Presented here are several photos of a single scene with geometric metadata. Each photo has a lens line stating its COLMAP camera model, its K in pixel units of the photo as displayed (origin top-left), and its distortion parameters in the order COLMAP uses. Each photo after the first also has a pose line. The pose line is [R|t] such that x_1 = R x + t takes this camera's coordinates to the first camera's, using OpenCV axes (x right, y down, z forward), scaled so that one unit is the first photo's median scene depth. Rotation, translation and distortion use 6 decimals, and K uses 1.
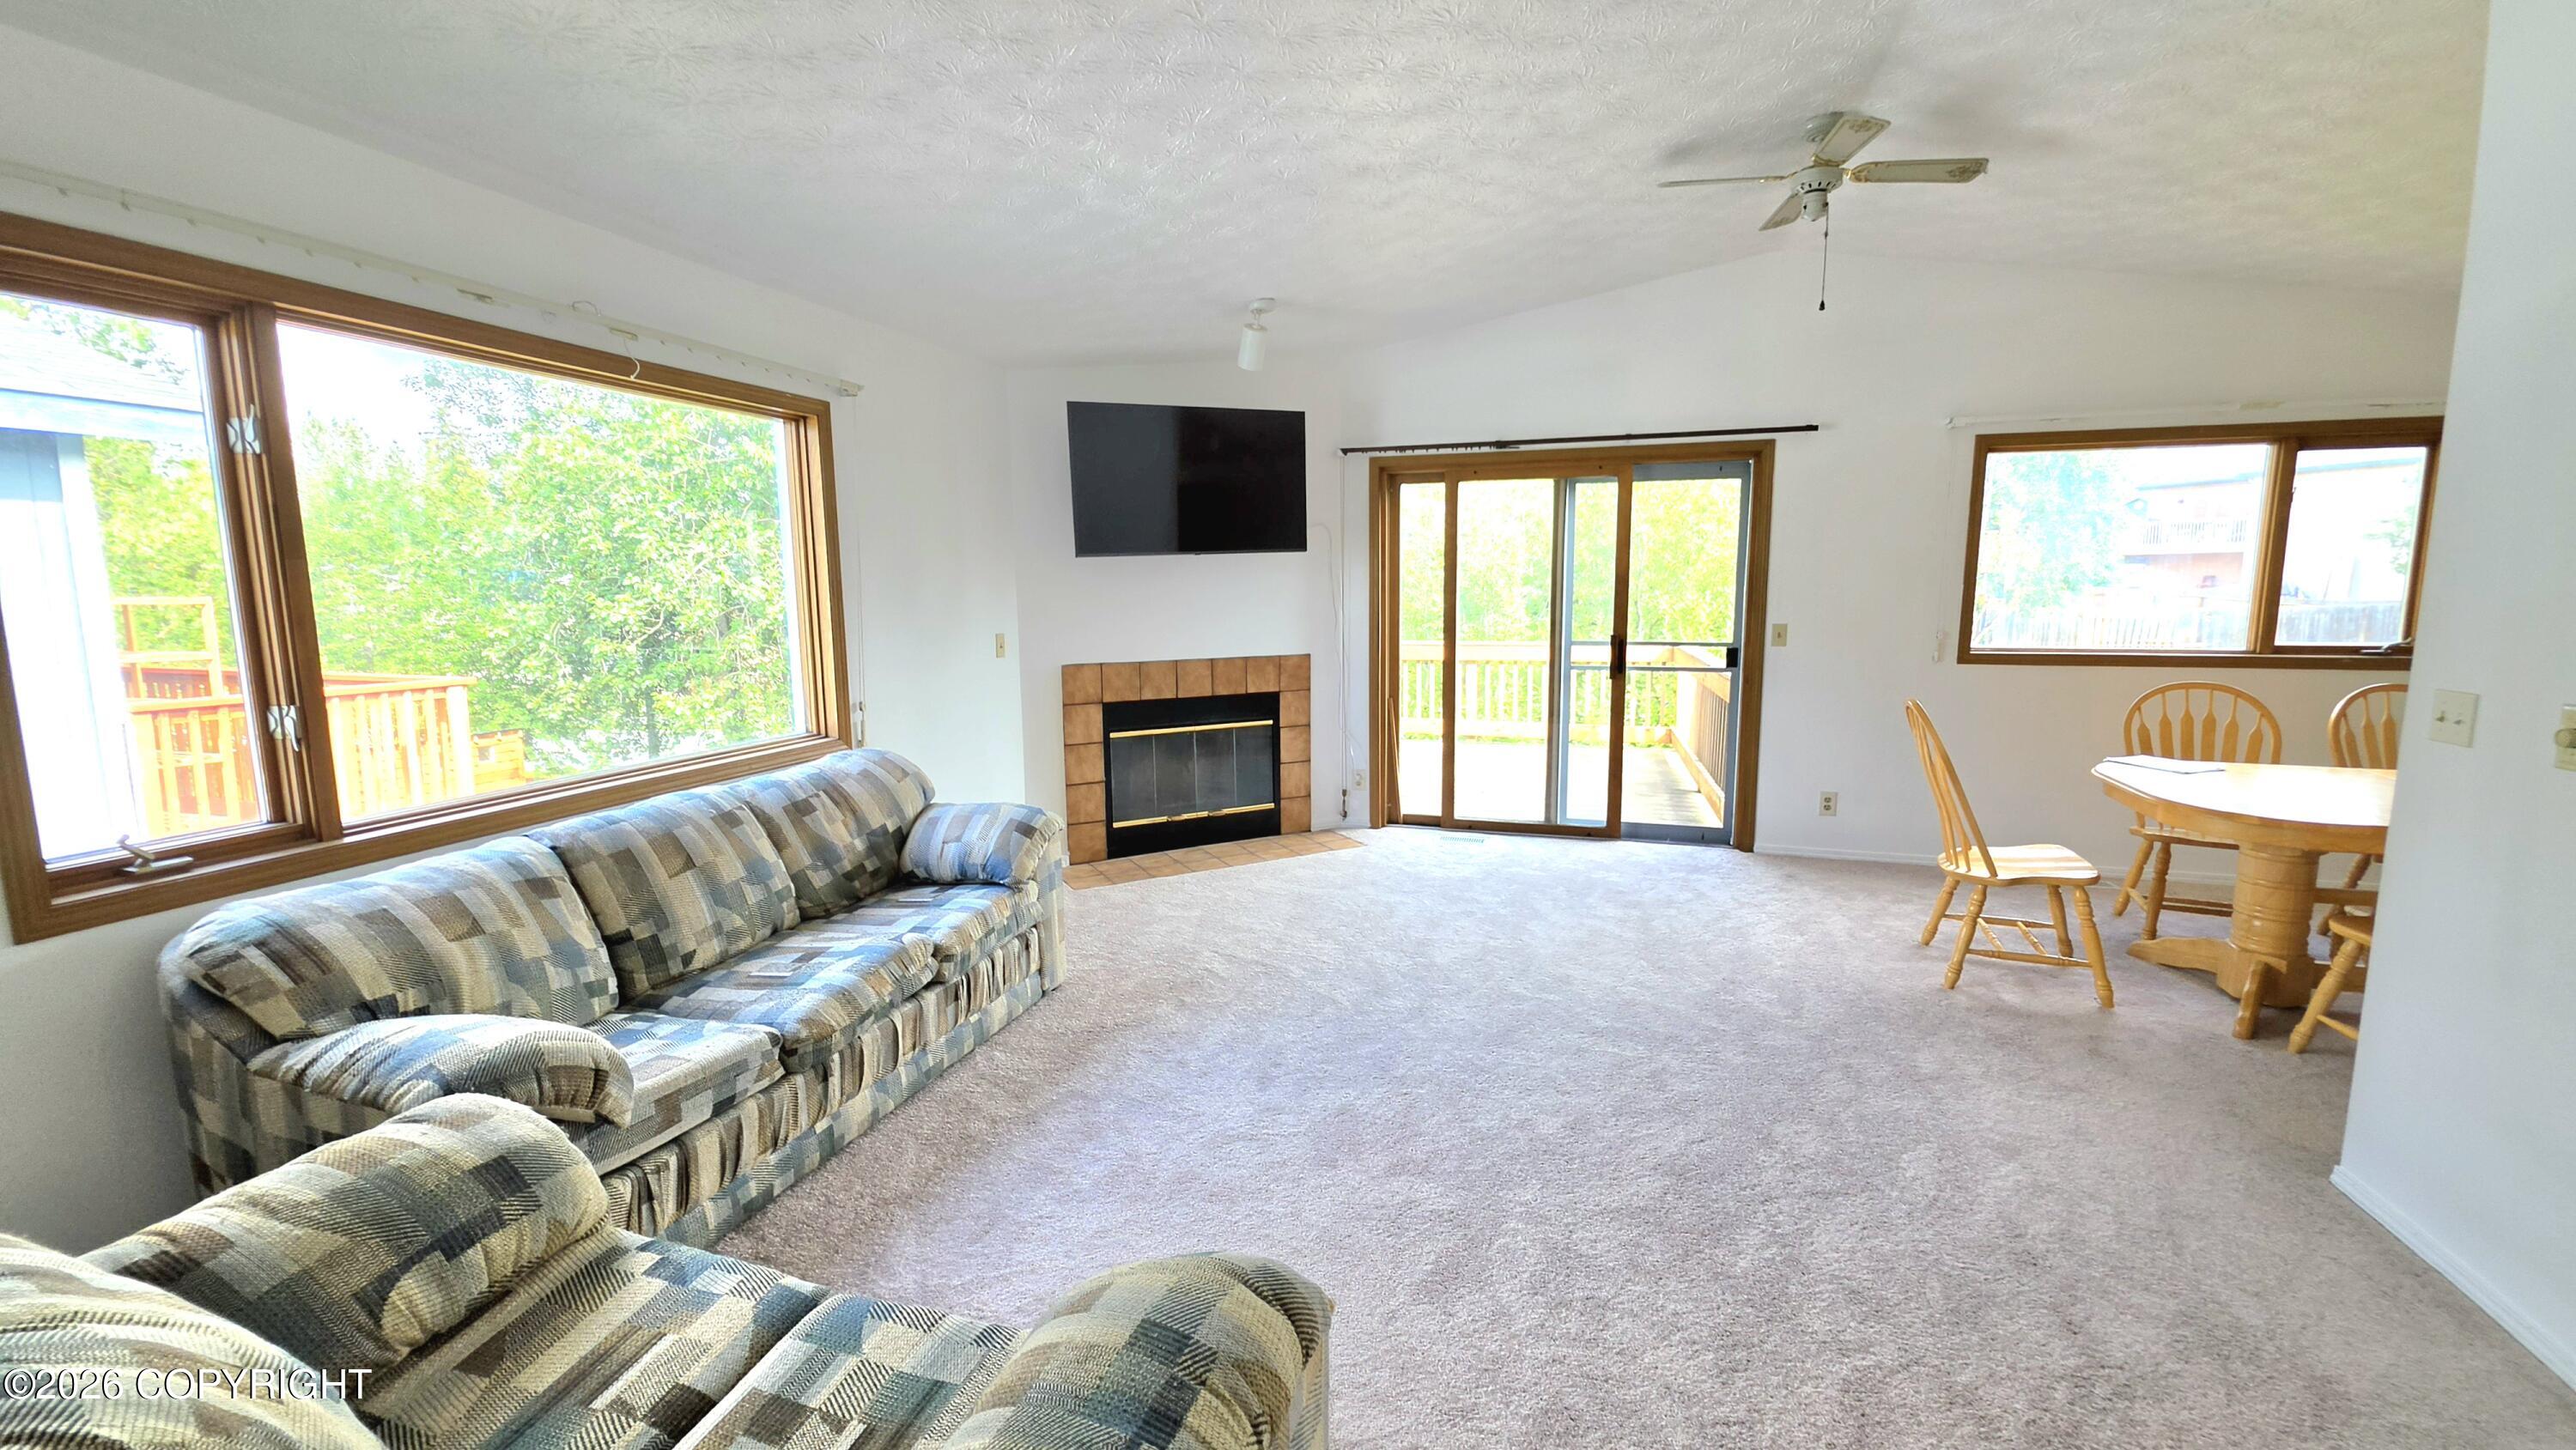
lens RADIAL K [[1033.3, 0, 1286.3], [0, 1033.3, 724.7], [0, 0, 1]] dist [0.000420, 0.000008]
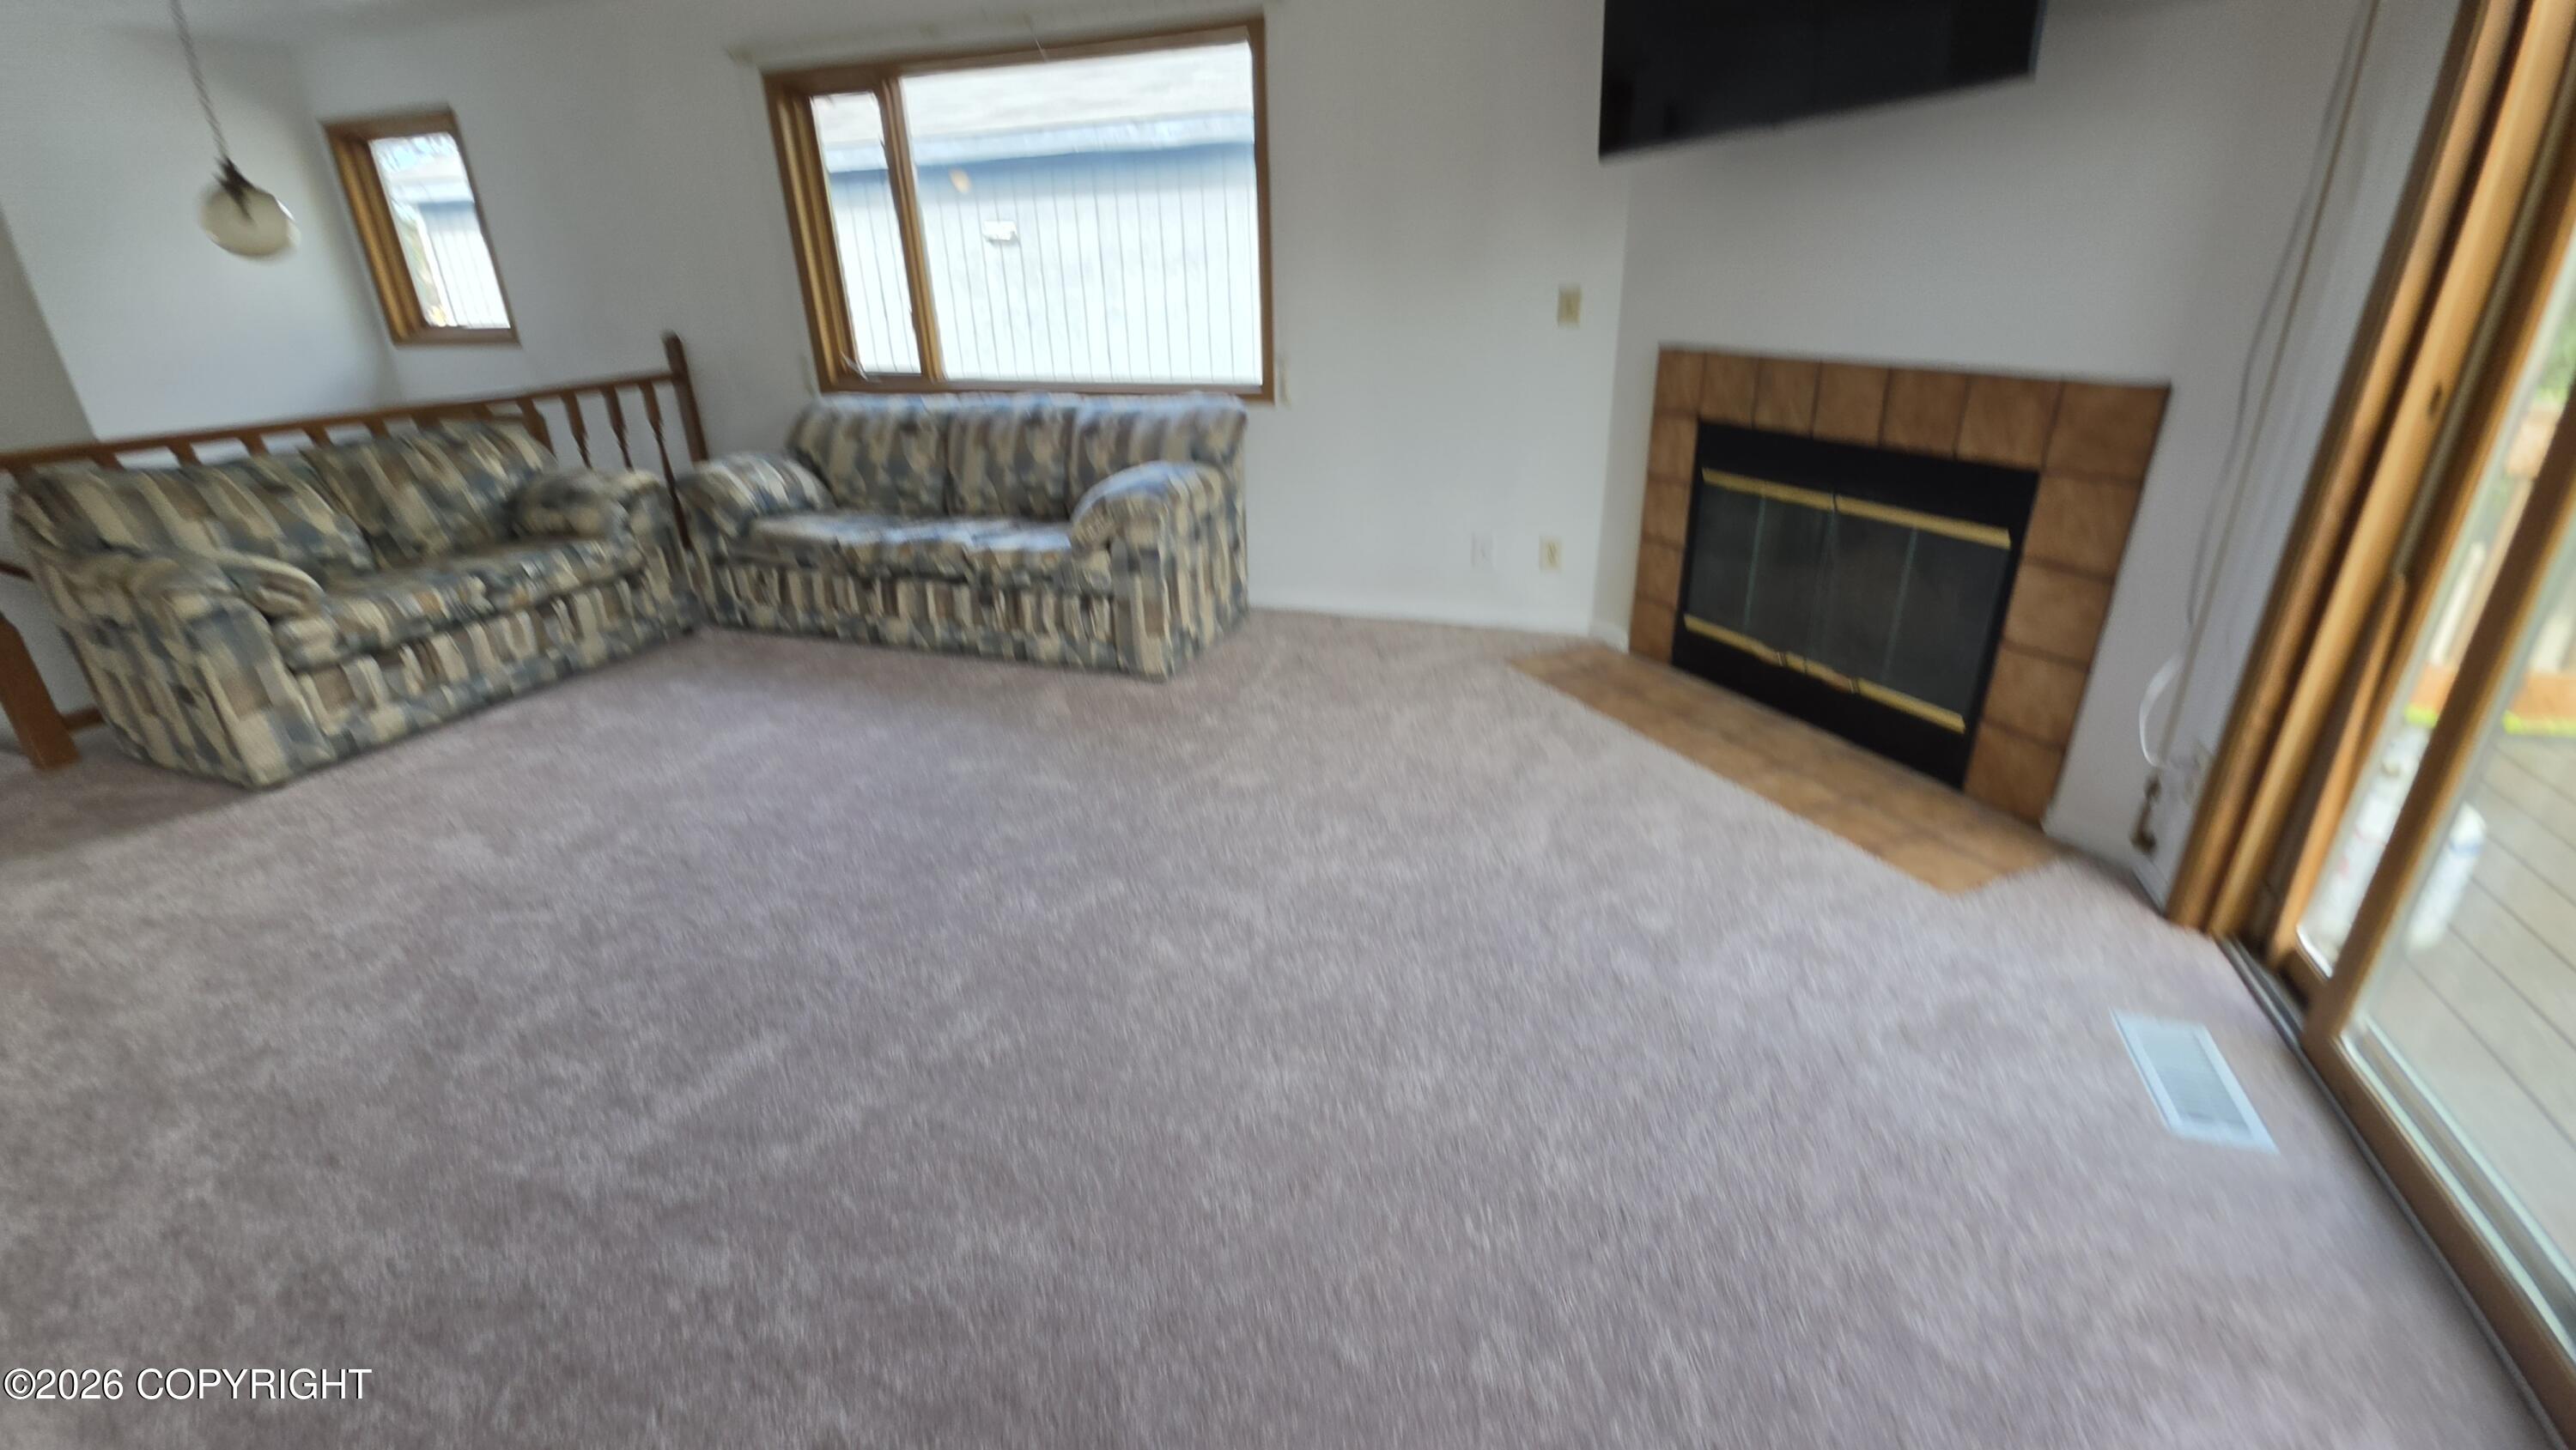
lens RADIAL K [[1082.0, 0, 1289.8], [0, 1082.0, 709.6], [0, 0, 1]] dist [0.000677, -0.000042]
pose [[-0.078064, 0.393642, -0.915943, 0.506581], [-0.107821, 0.910025, 0.400287, -0.097115], [0.991101, 0.130006, -0.028598, 0.838568]]
